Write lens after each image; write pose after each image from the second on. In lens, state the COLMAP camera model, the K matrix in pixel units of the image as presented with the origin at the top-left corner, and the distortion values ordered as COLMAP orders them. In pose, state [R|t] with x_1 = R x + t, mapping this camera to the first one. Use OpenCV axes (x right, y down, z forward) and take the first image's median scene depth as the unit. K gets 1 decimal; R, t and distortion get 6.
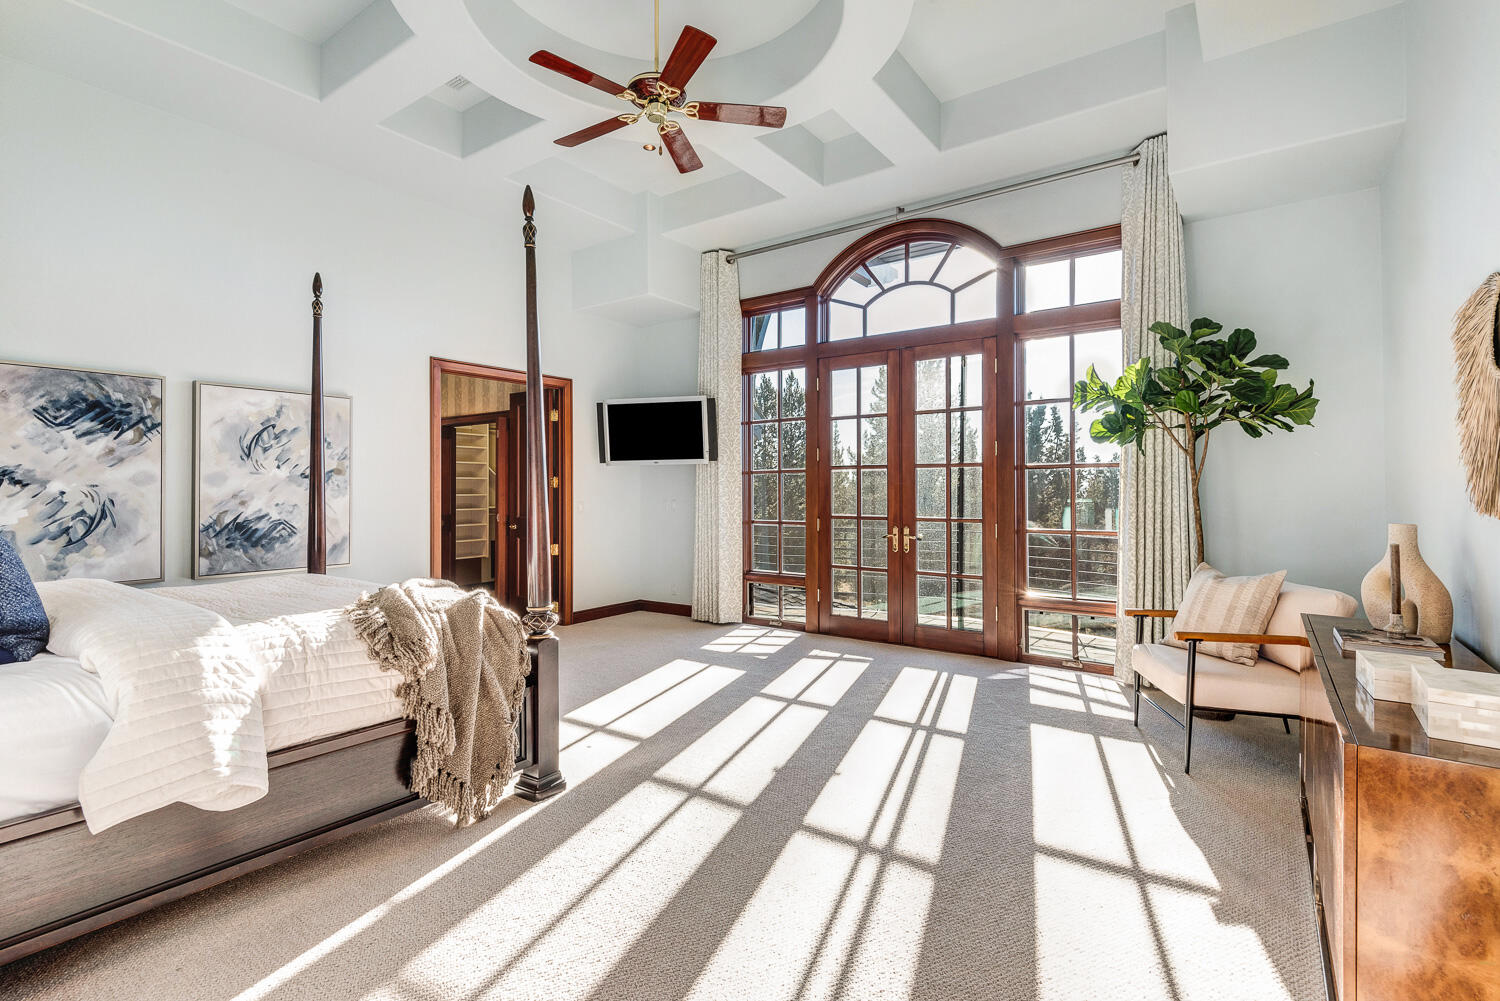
lens RADIAL K [[698.7, 0, 748.7], [0, 698.7, 498.8], [0, 0, 1]] dist [0.010573, -0.000798]
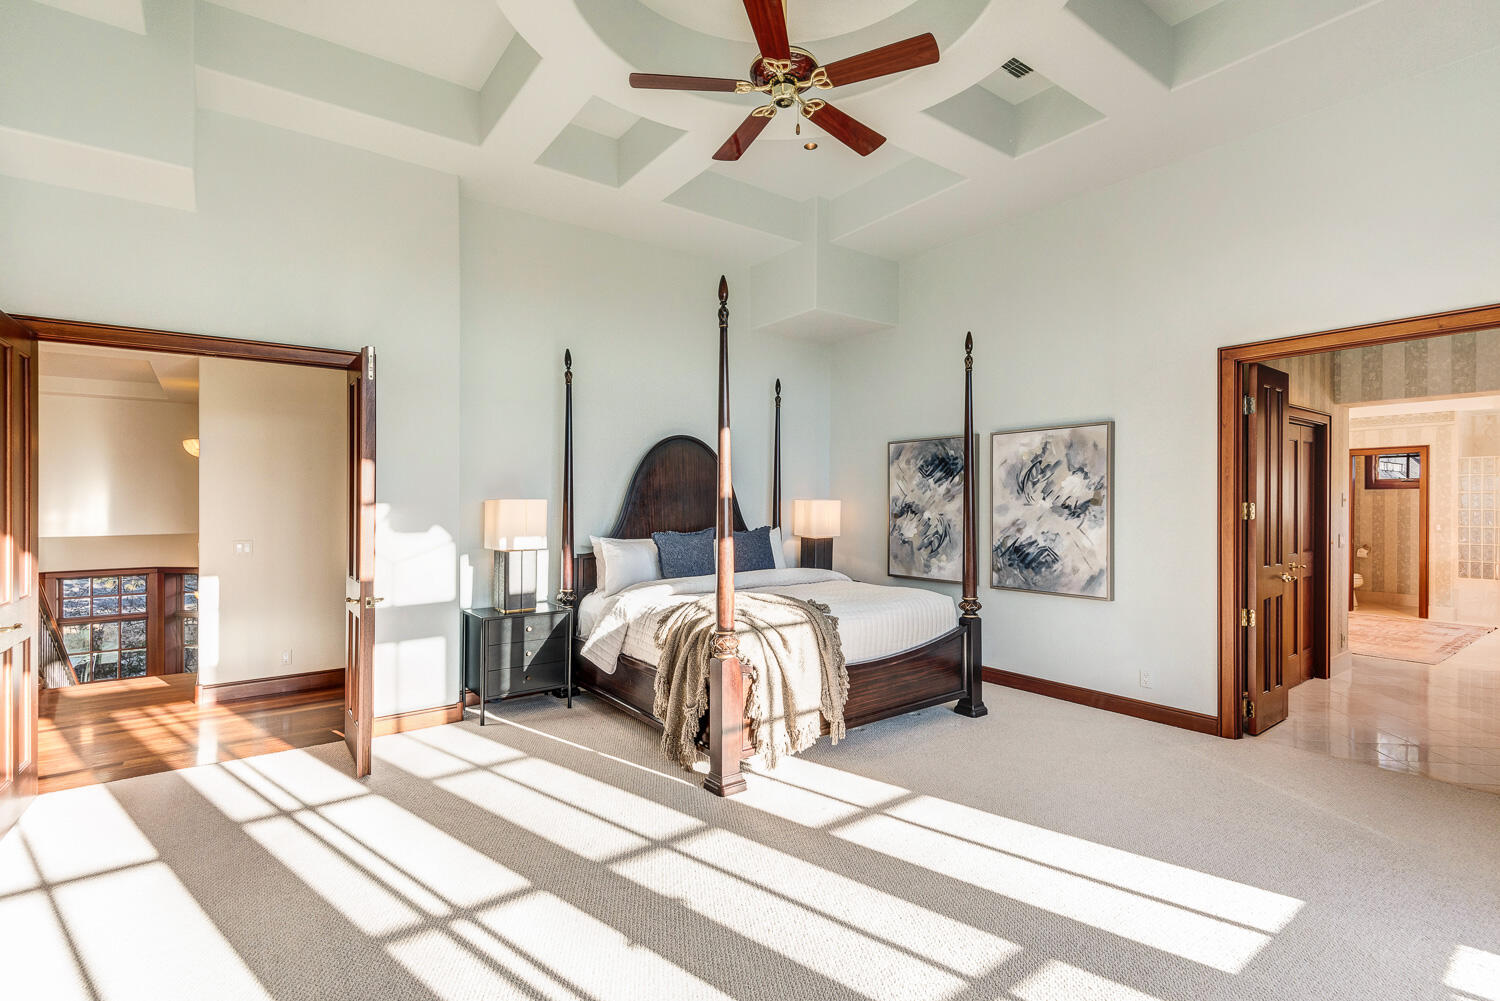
lens RADIAL K [[698.7, 0, 748.7], [0, 698.7, 498.8], [0, 0, 1]] dist [0.010573, -0.000798]
pose [[-0.300735, -0.002231, -0.953705, 0.570249], [-0.010874, 0.999940, 0.001089, -0.045451], [0.953646, 0.010698, -0.300741, 0.978014]]
